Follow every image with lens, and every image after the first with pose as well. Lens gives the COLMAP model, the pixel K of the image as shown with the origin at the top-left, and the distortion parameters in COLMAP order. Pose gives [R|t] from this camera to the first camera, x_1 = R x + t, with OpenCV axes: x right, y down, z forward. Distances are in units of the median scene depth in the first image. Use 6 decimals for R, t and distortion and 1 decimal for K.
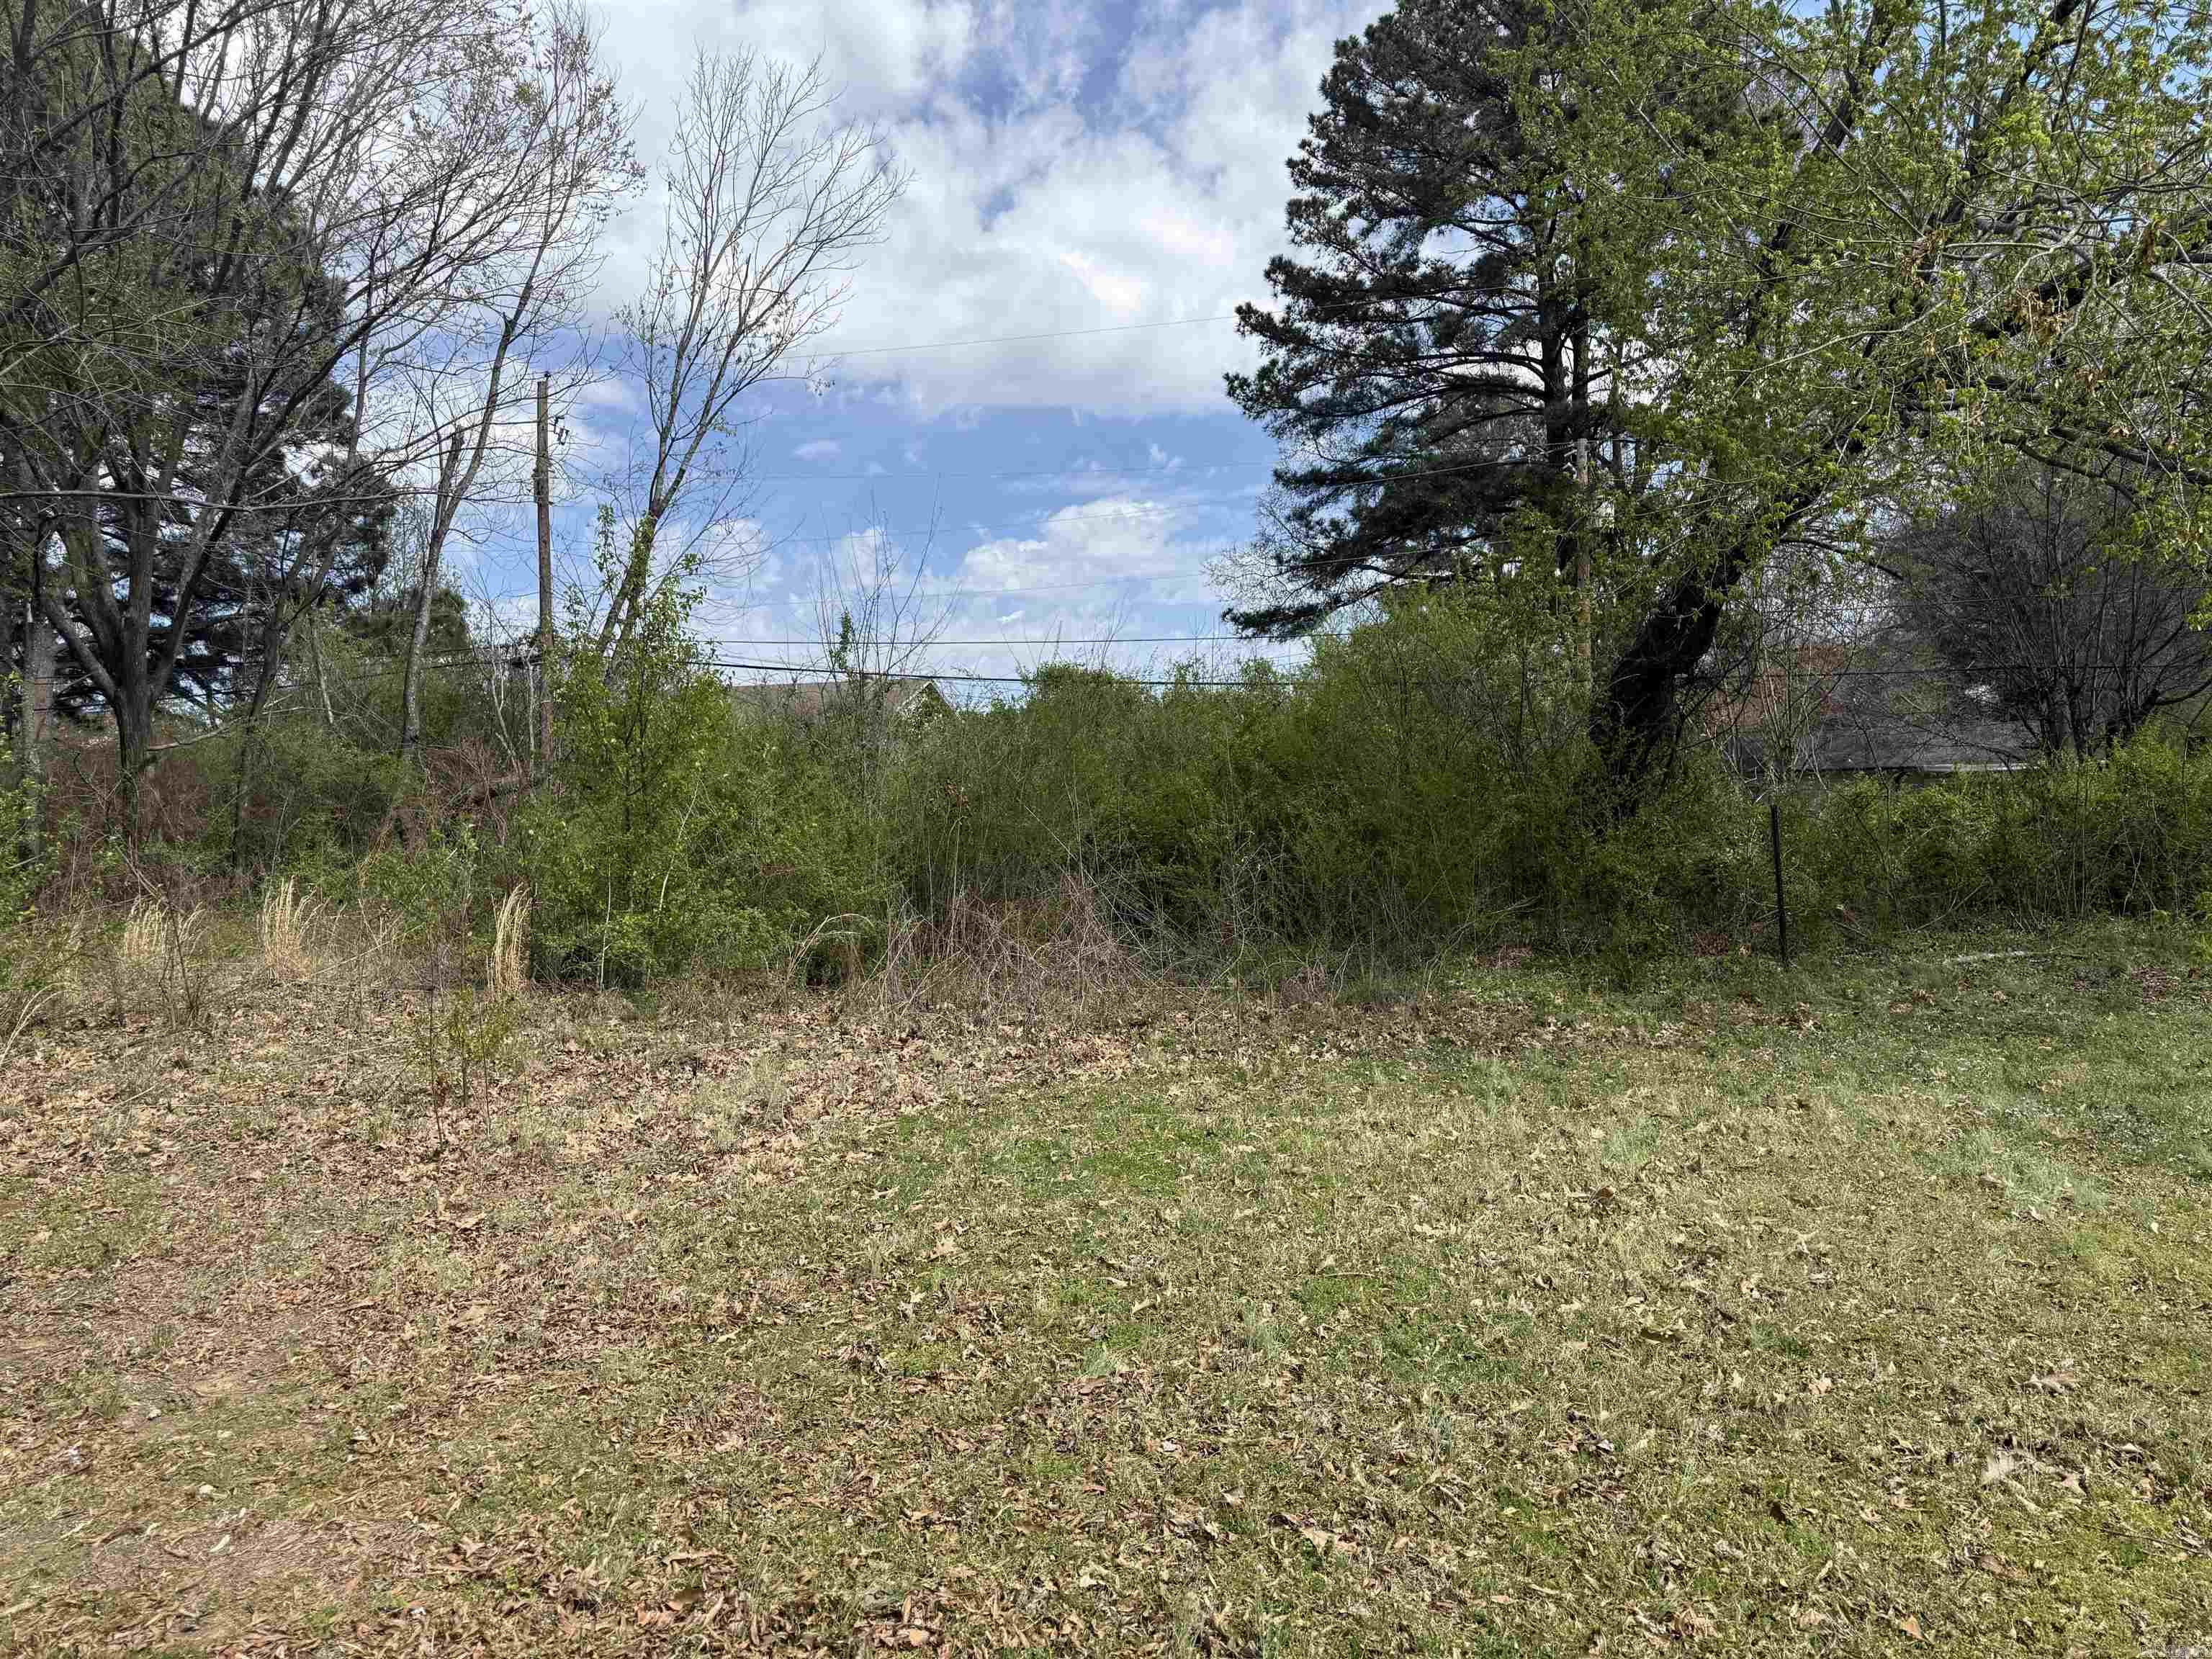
lens RADIAL K [[1594.0, 0, 1096.9], [0, 1594.0, 833.7], [0, 0, 1]] dist [0.089984, -0.066135]
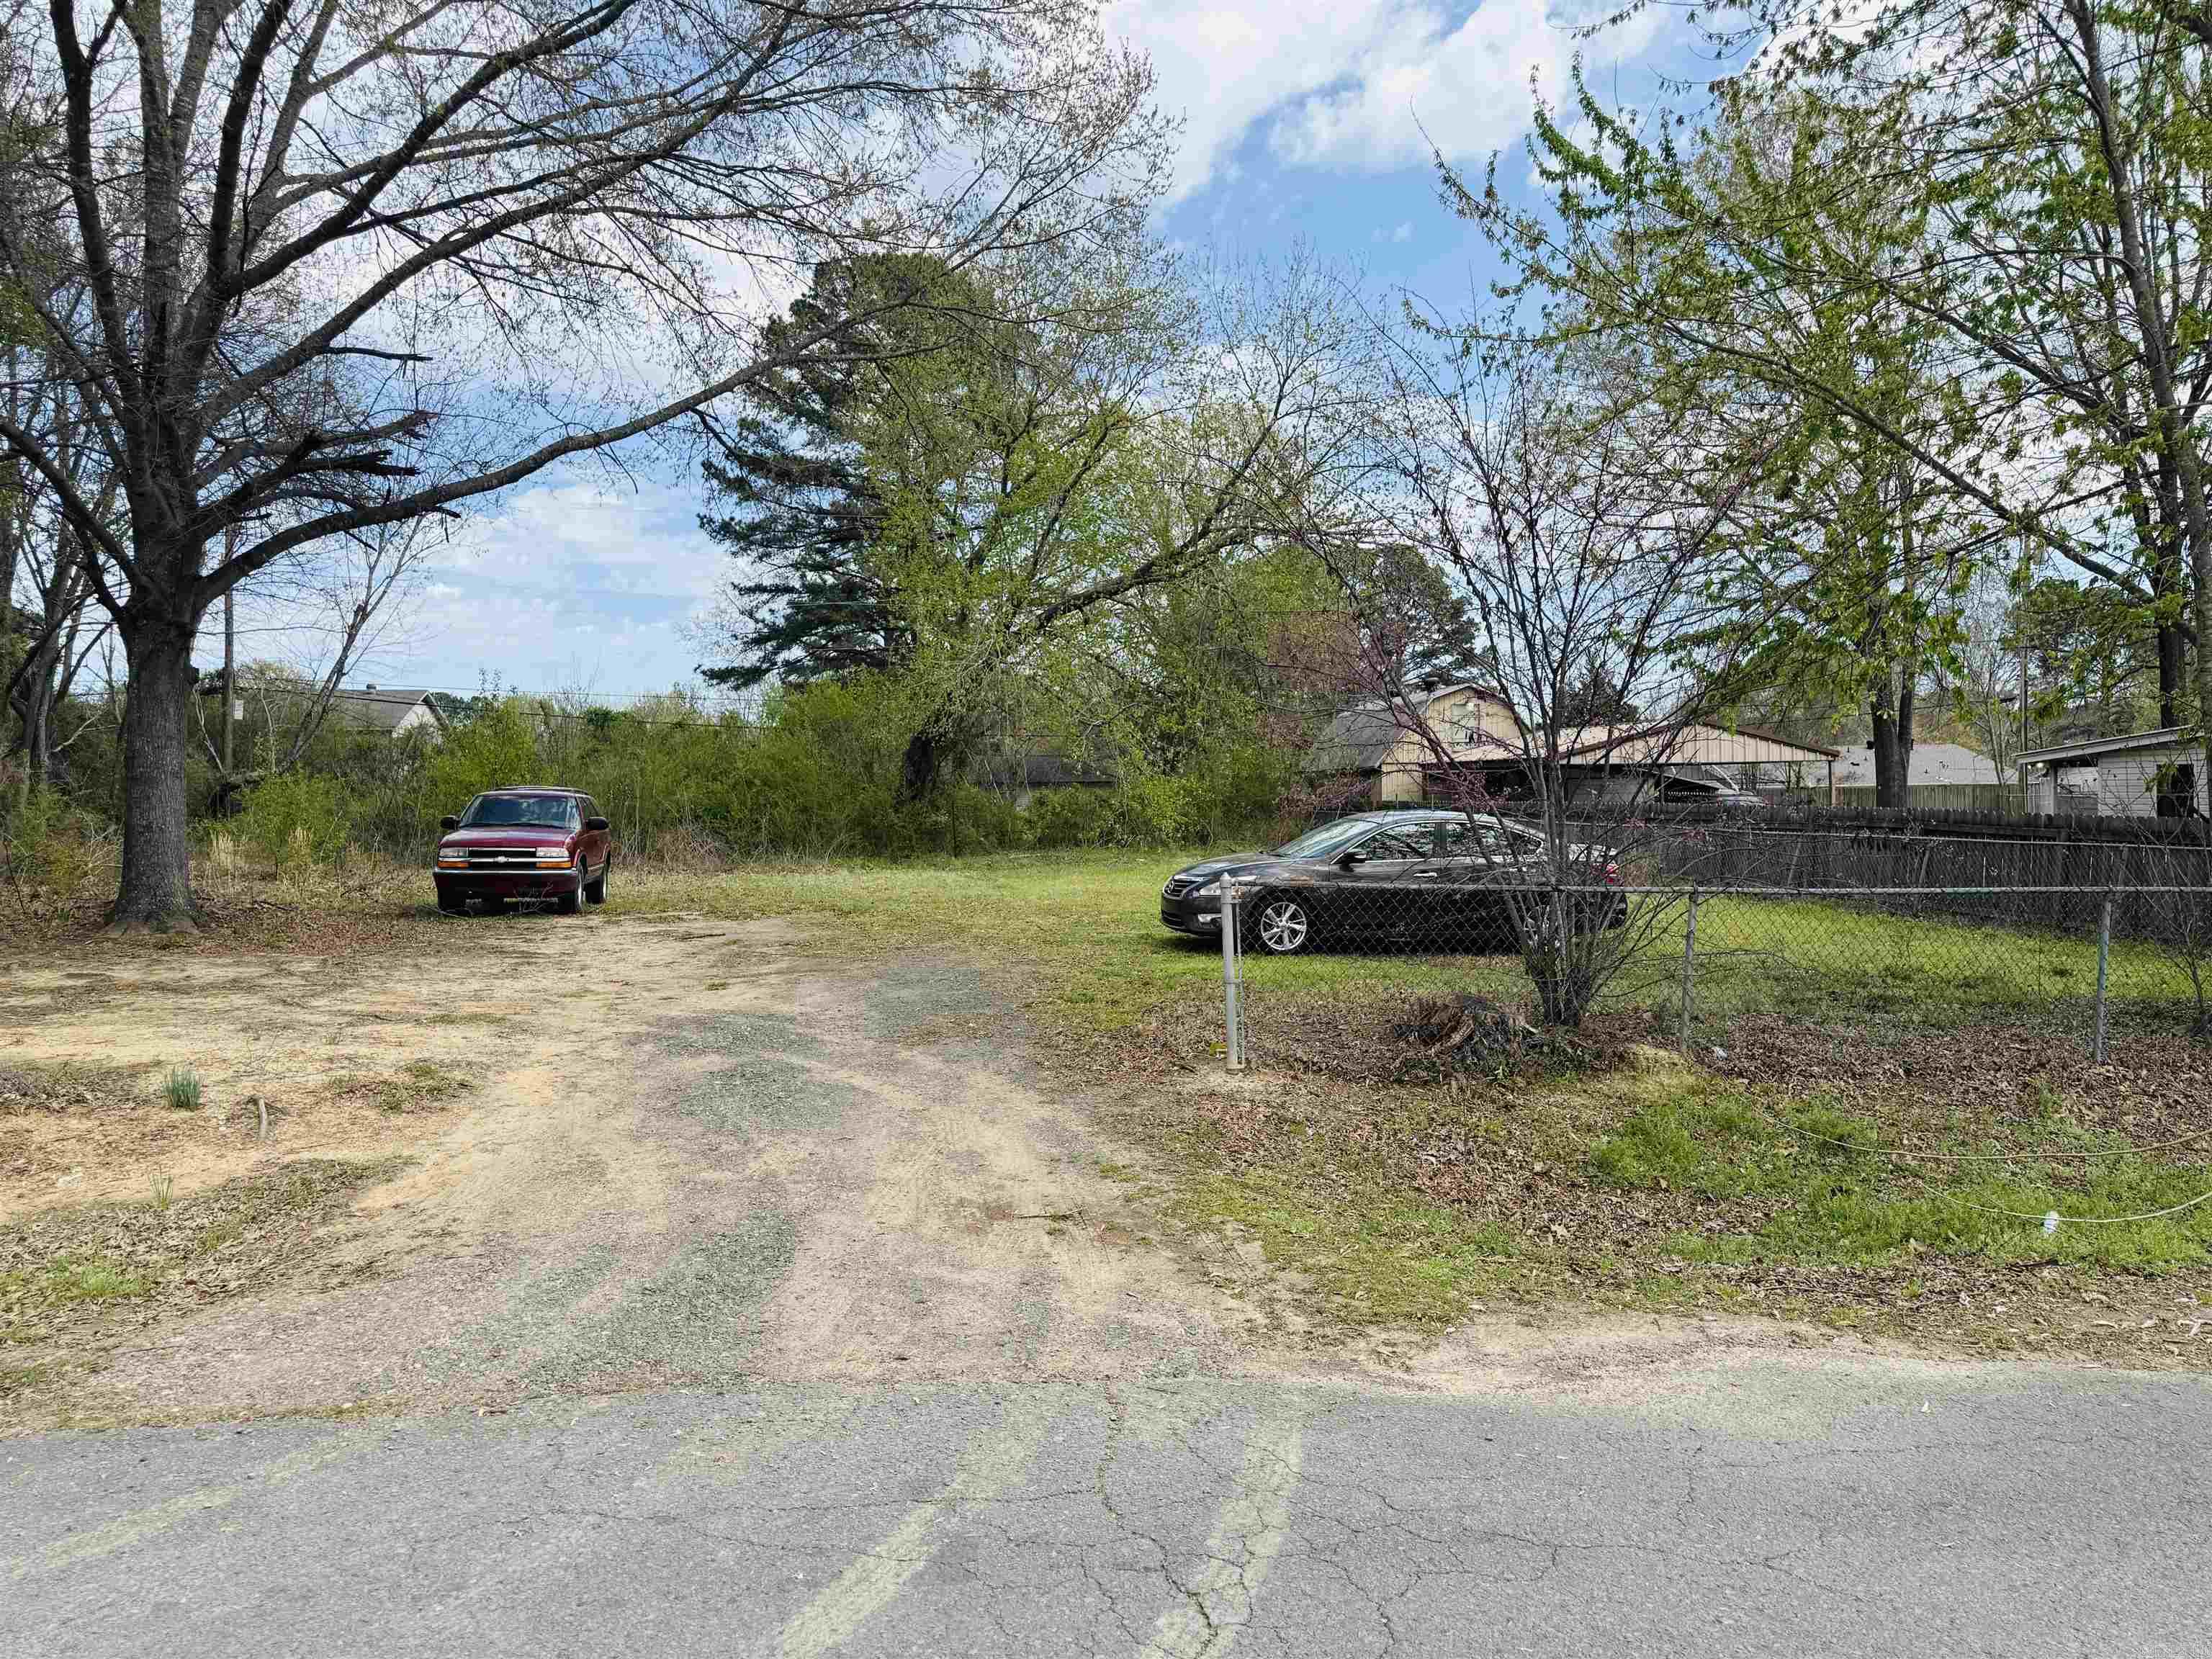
lens RADIAL K [[1594.0, 0, 1102.5], [0, 1594.0, 808.2], [0, 0, 1]] dist [0.089984, -0.066135]
pose [[0.934995, 0.000432, 0.354662, -0.098874], [0.004421, 0.999907, -0.012874, 0.012673], [-0.354634, 0.013605, 0.934906, -0.543078]]
